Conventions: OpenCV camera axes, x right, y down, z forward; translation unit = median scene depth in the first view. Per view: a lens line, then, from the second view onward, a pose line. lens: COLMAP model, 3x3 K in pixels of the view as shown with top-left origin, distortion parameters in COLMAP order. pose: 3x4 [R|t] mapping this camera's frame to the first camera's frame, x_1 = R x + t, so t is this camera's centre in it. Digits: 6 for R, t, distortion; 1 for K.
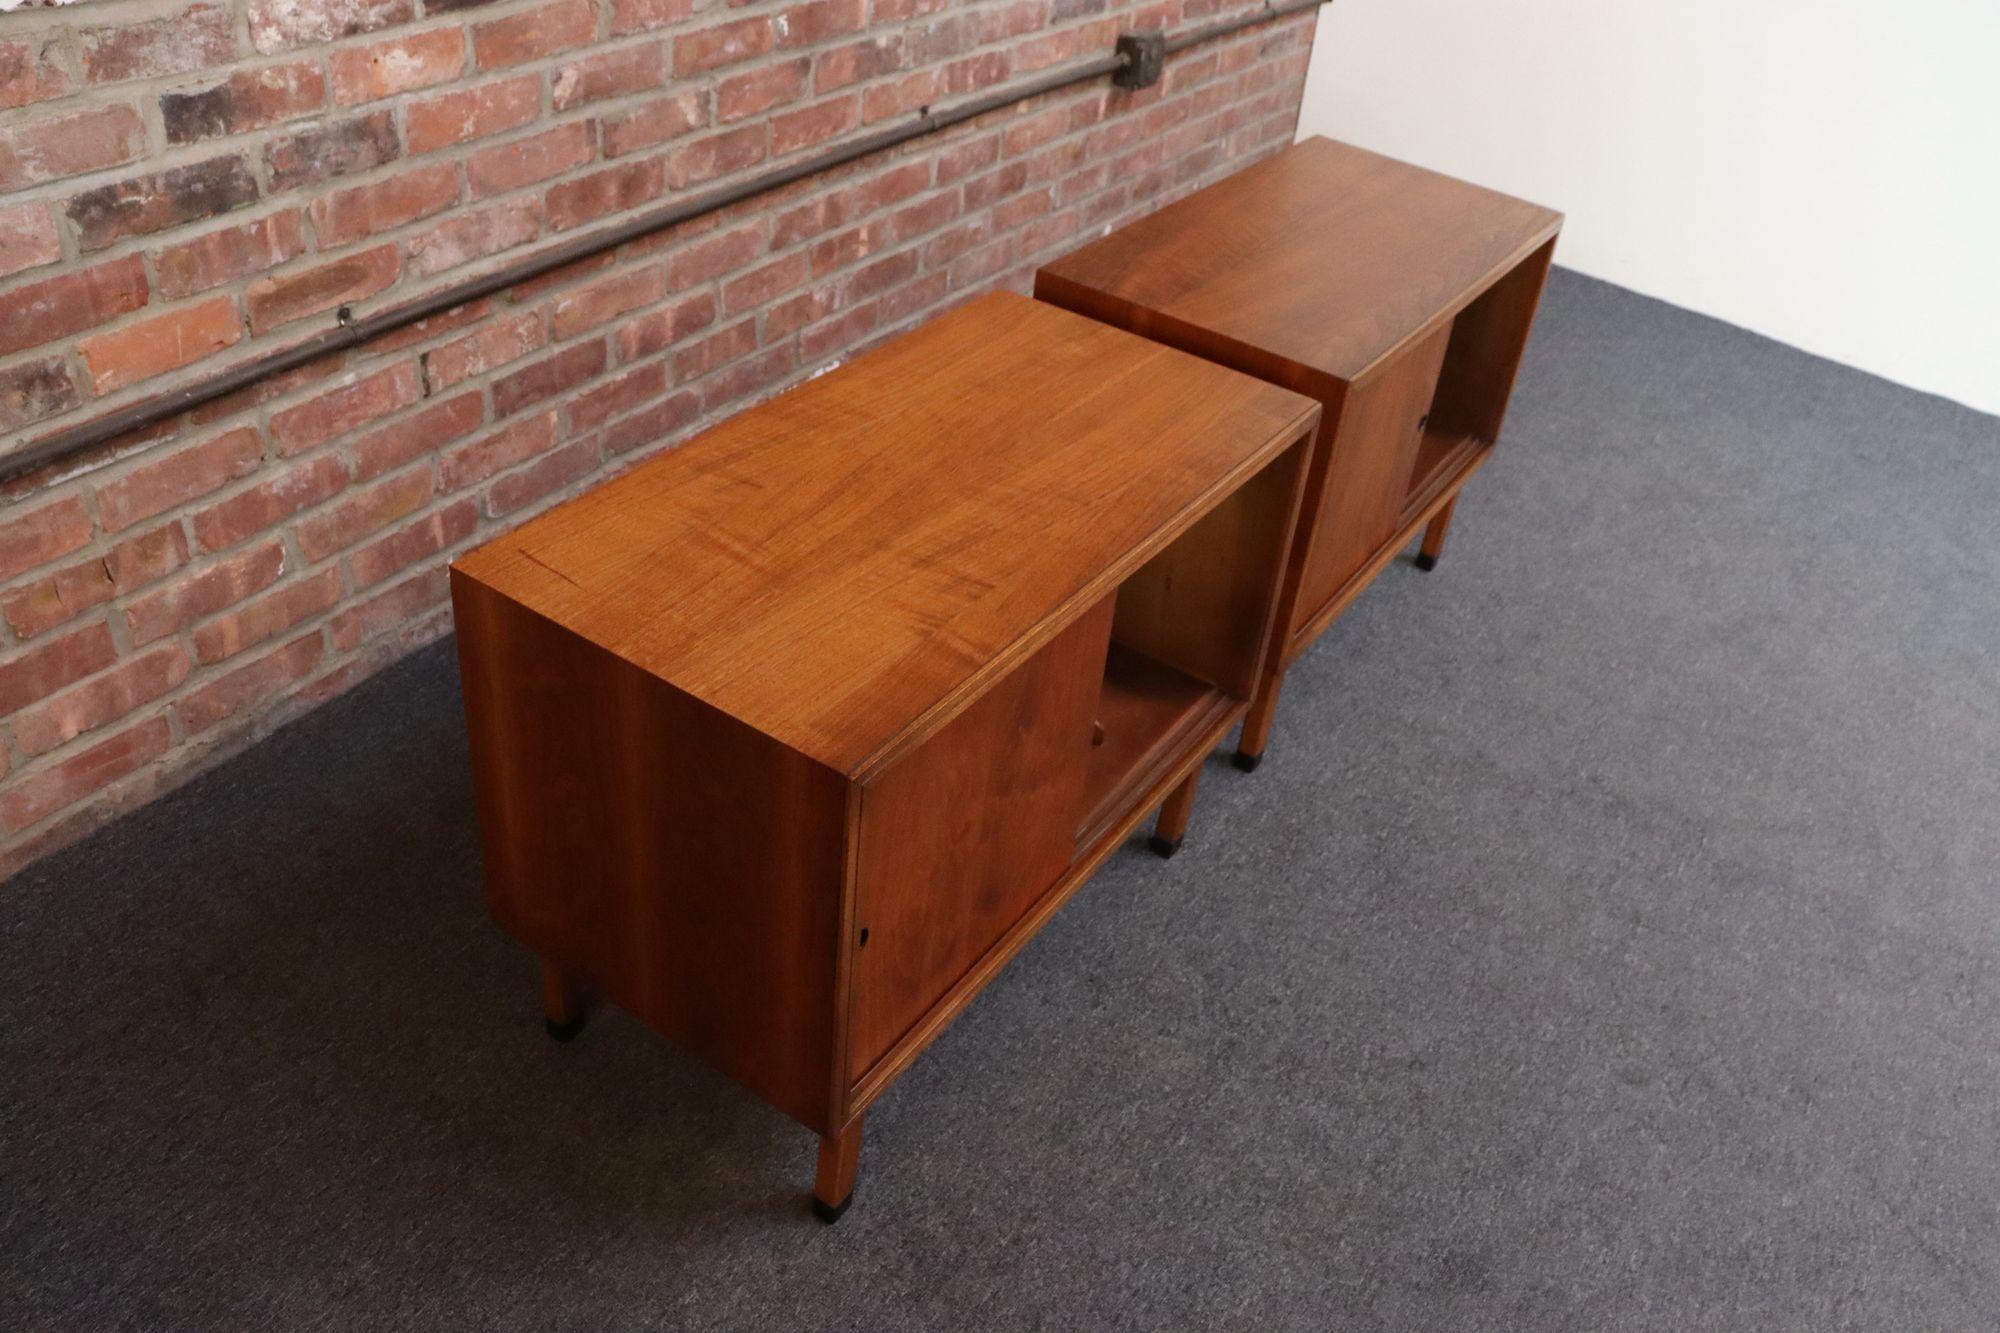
lens RADIAL K [[1637.1, 0, 1005.4], [0, 1637.1, 677.1], [0, 0, 1]] dist [-0.174374, 0.157158]
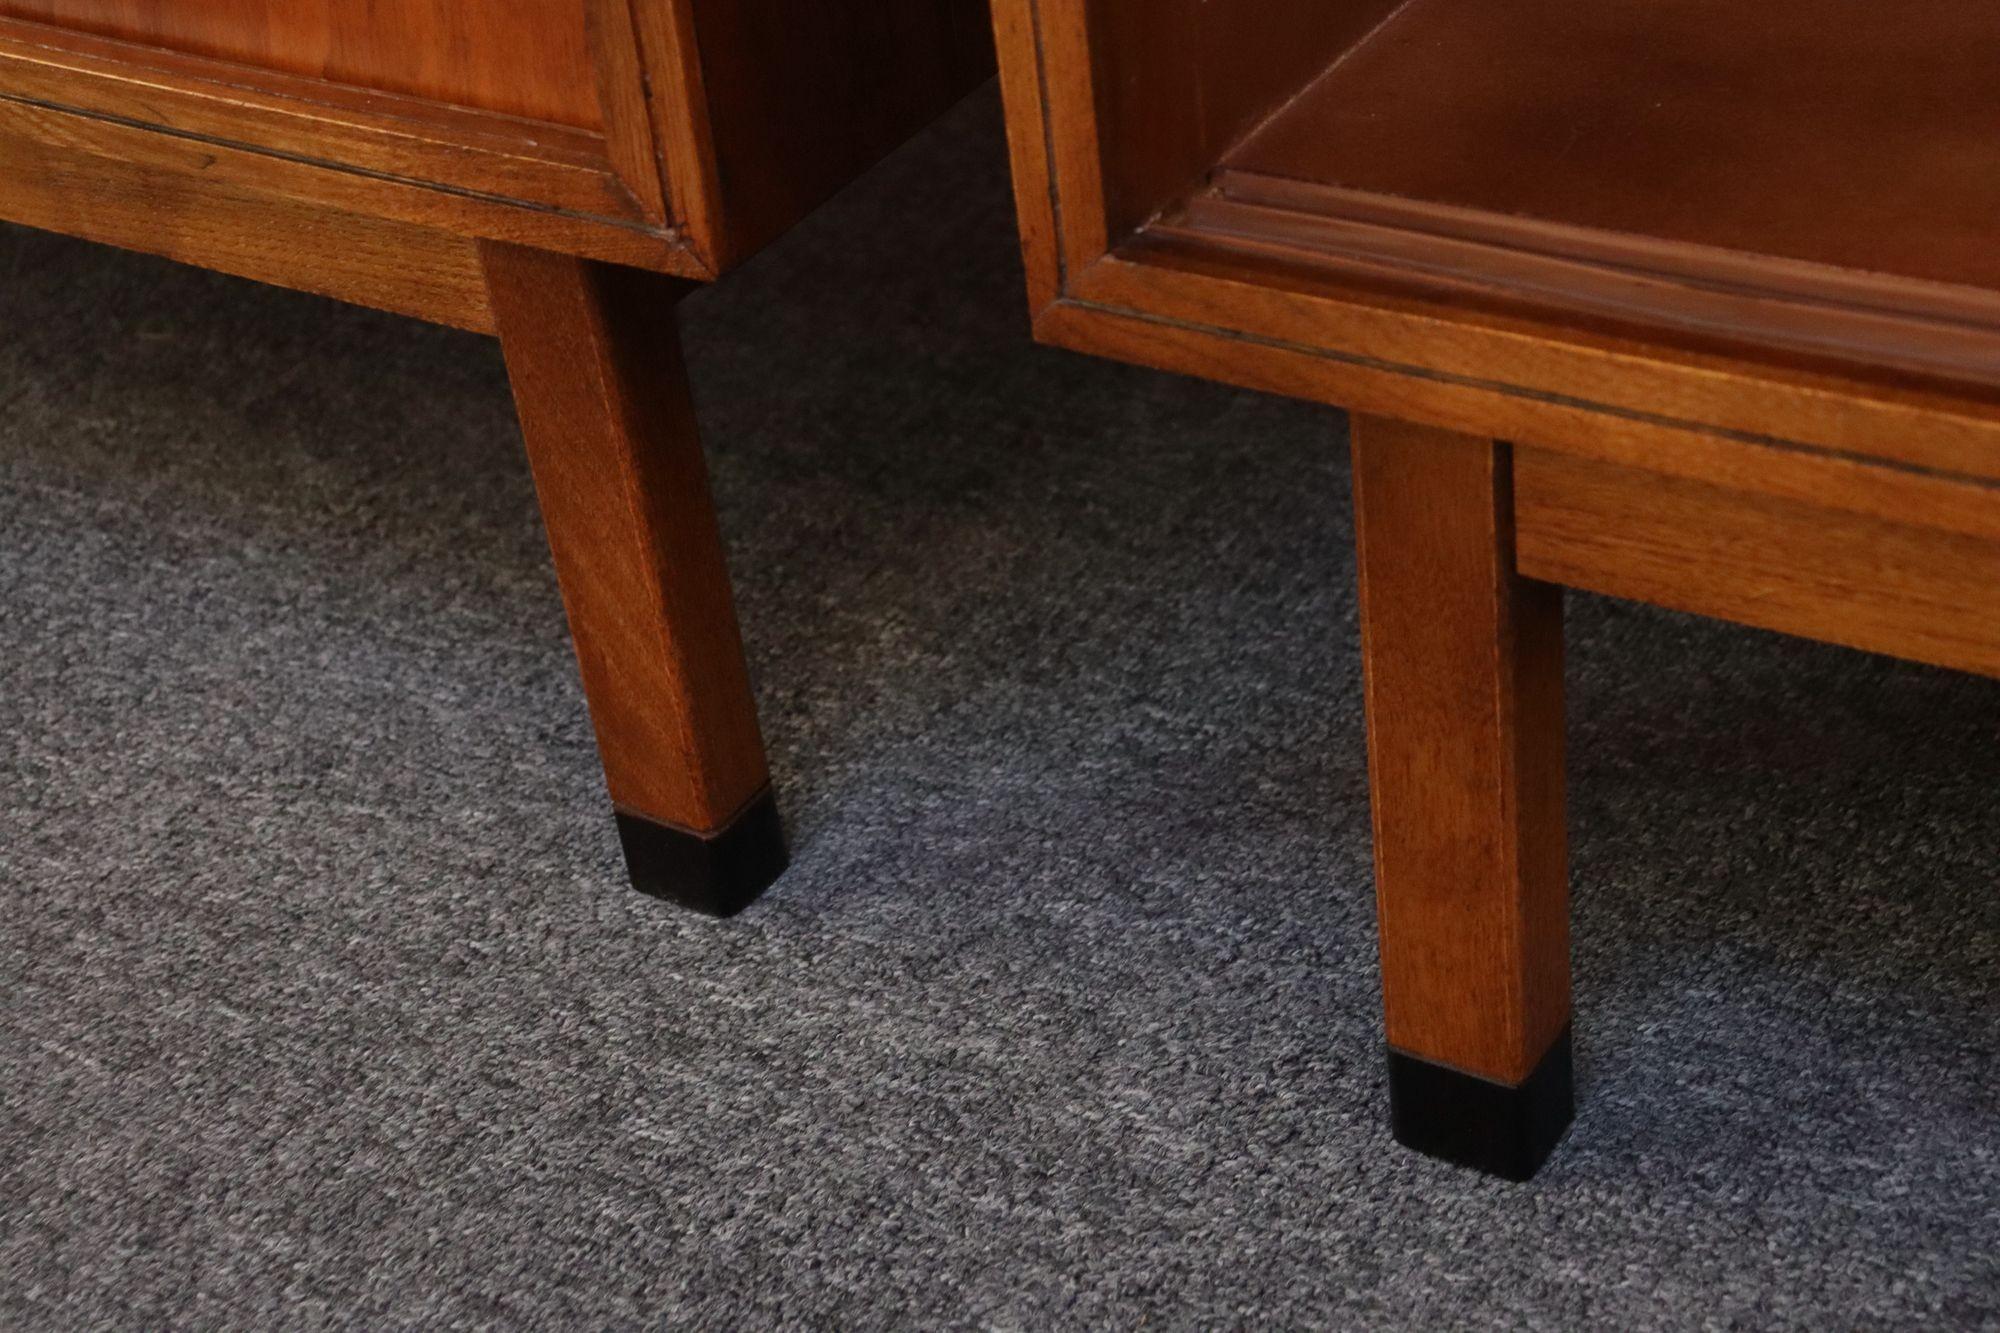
lens RADIAL K [[3505.7, 0, 1000.2], [0, 3505.7, 666.7], [0, 0, 1]] dist [0.174764, 0.015108]
pose [[0.009479, 0.458839, -0.888469, 0.500130], [-0.500622, 0.771318, 0.392997, -0.111802], [0.865614, 0.441062, 0.237017, 0.956427]]
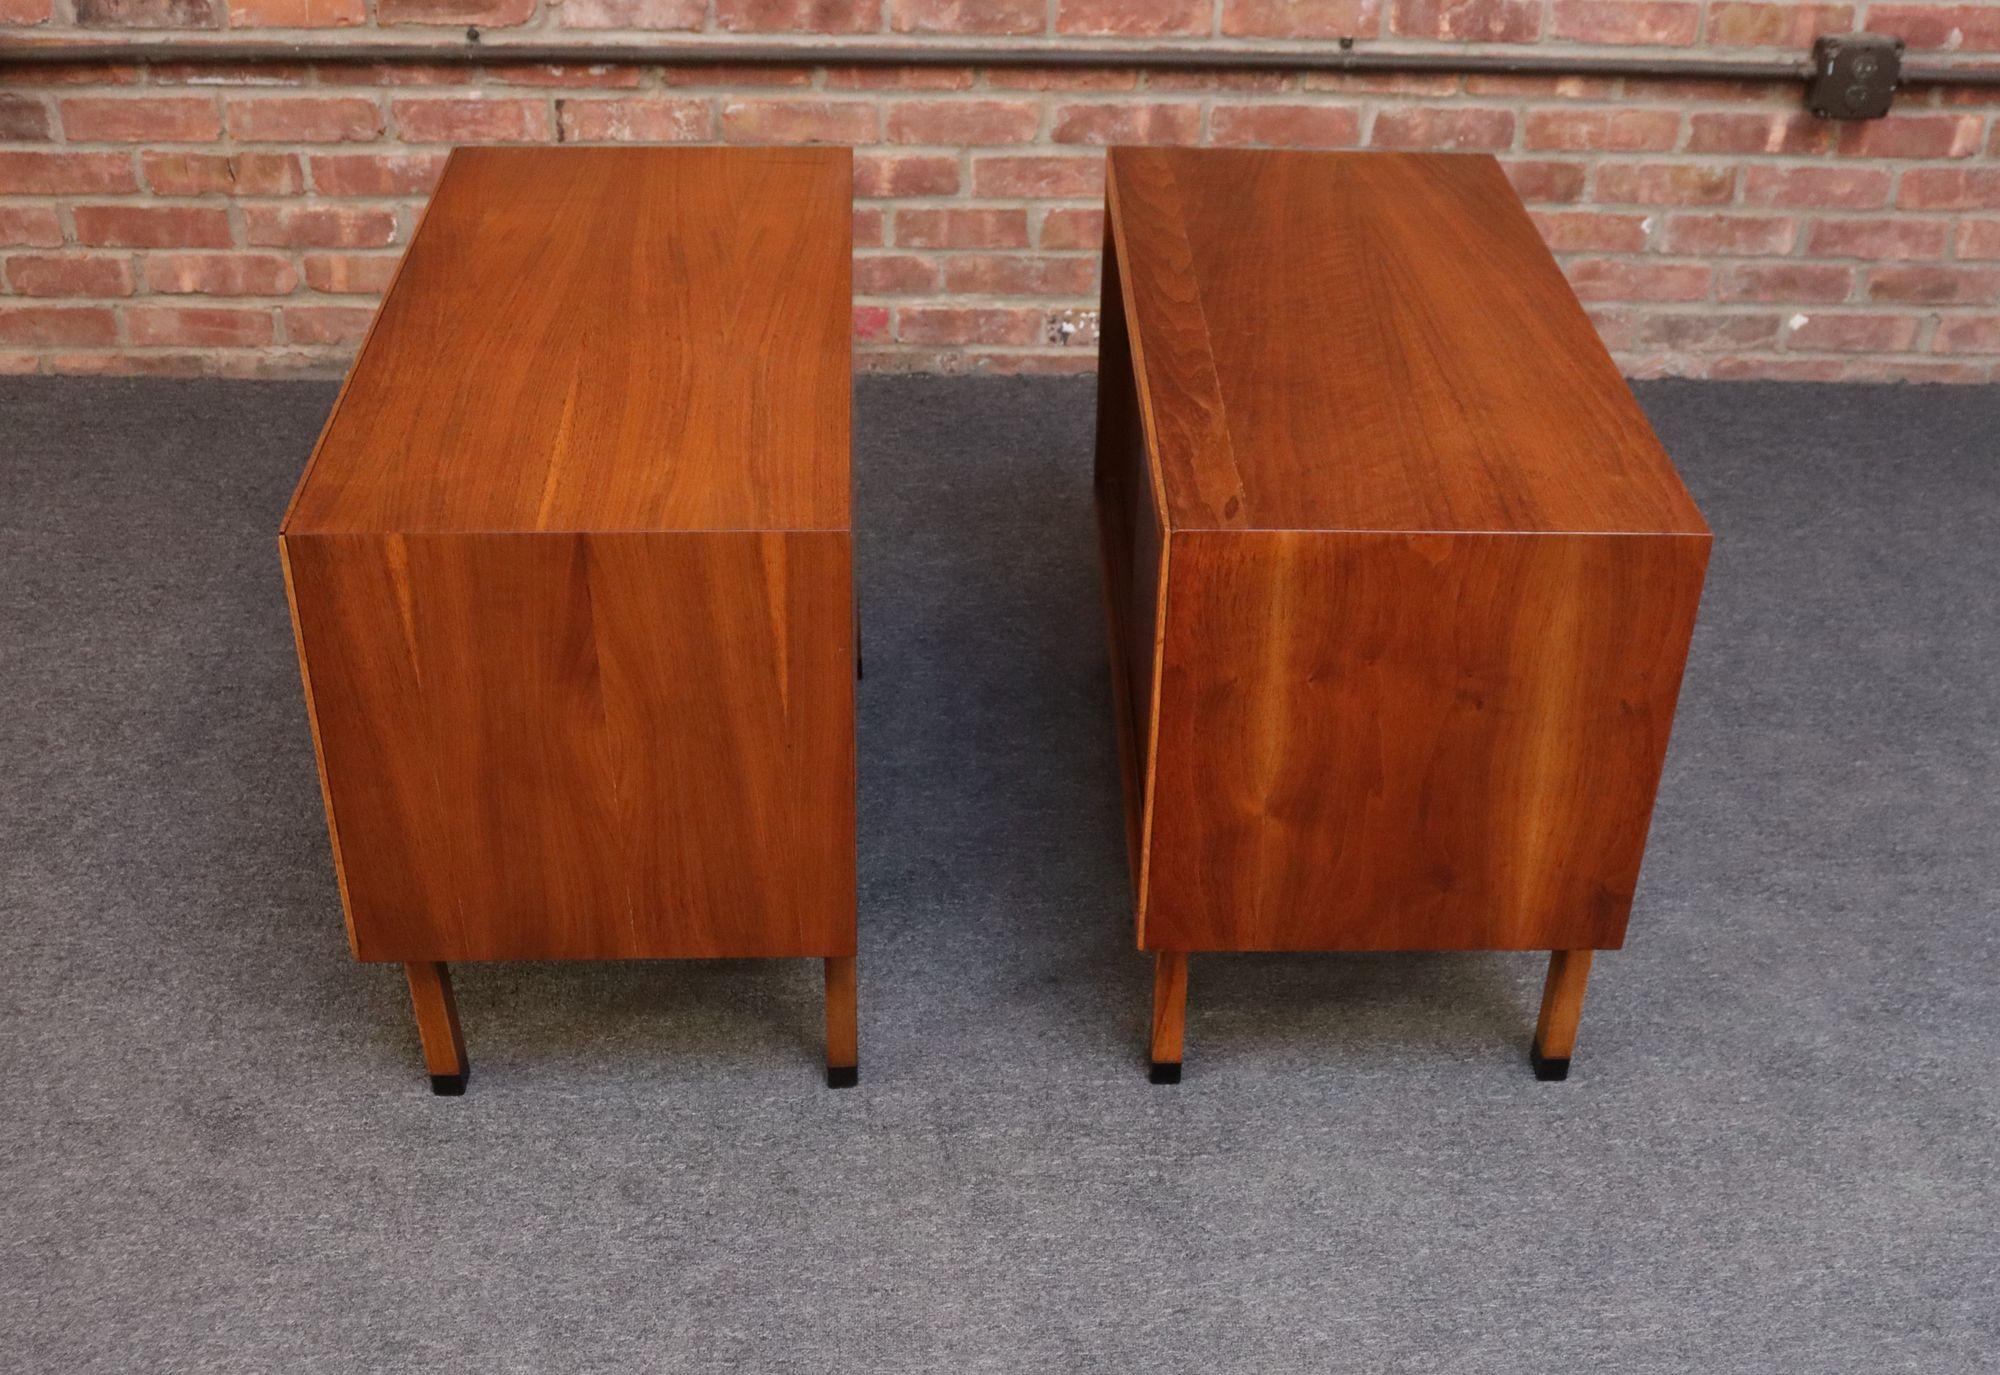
lens RADIAL K [[2176.3, 0, 1032.4], [0, 2176.3, 698.5], [0, 0, 1]] dist [-0.112540, 0.209324]
pose [[0.582293, 0.371242, -0.723266, 1.072770], [-0.449552, 0.888292, 0.094018, -0.126816], [0.677375, 0.270400, 0.684139, 0.333355]]
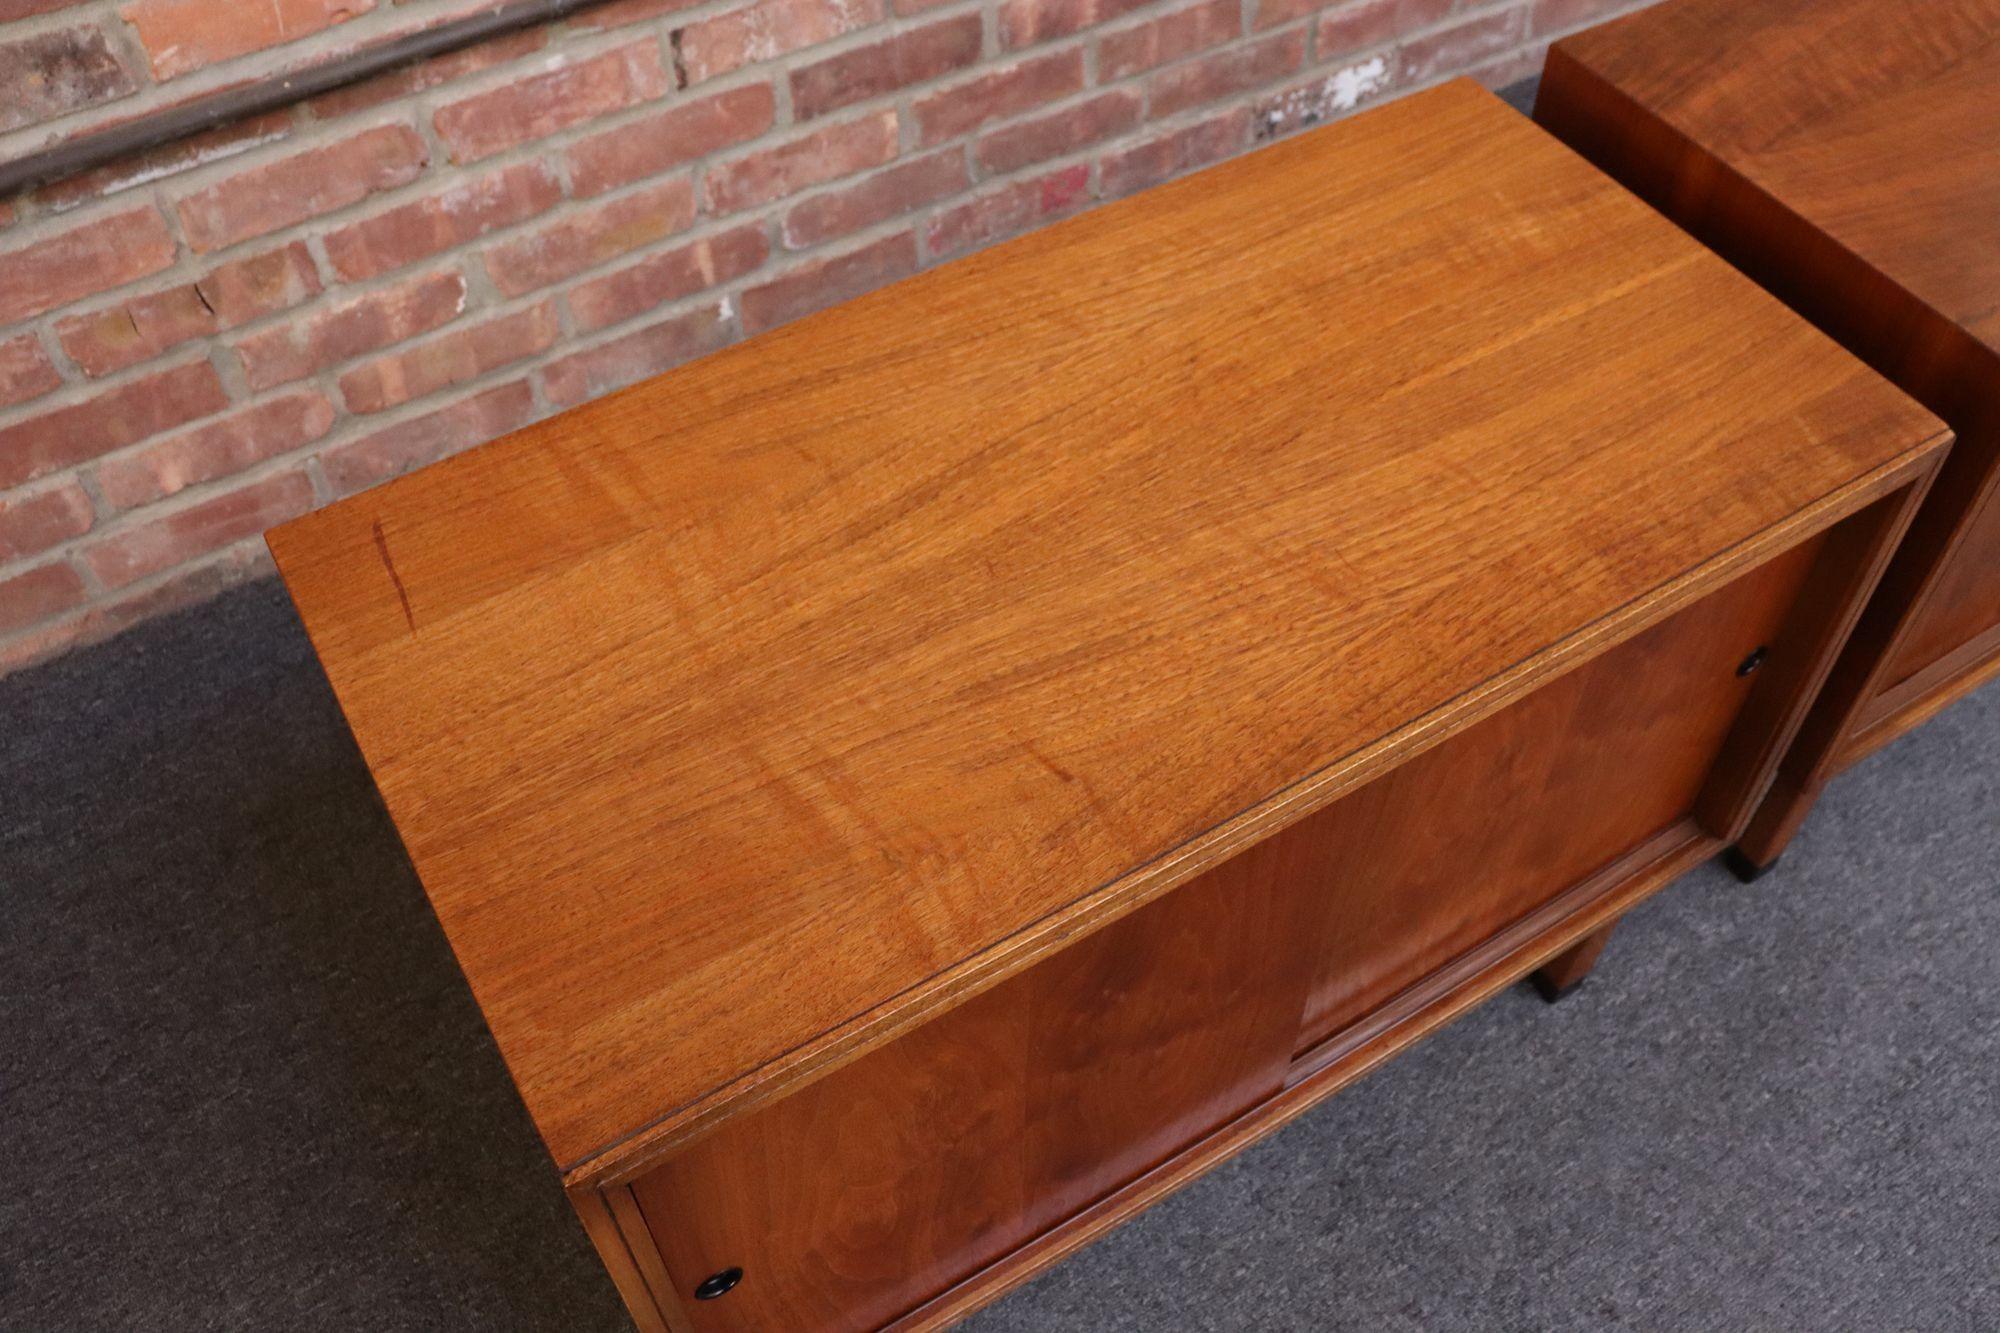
lens RADIAL K [[1773.6, 0, 1004.7], [0, 1773.6, 671.3], [0, 0, 1]] dist [-0.155547, 0.172877]
pose [[0.897963, 0.261140, -0.354216, 0.119858], [-0.170915, 0.948669, 0.266110, -0.167601], [0.405526, -0.178416, 0.896502, 0.324548]]
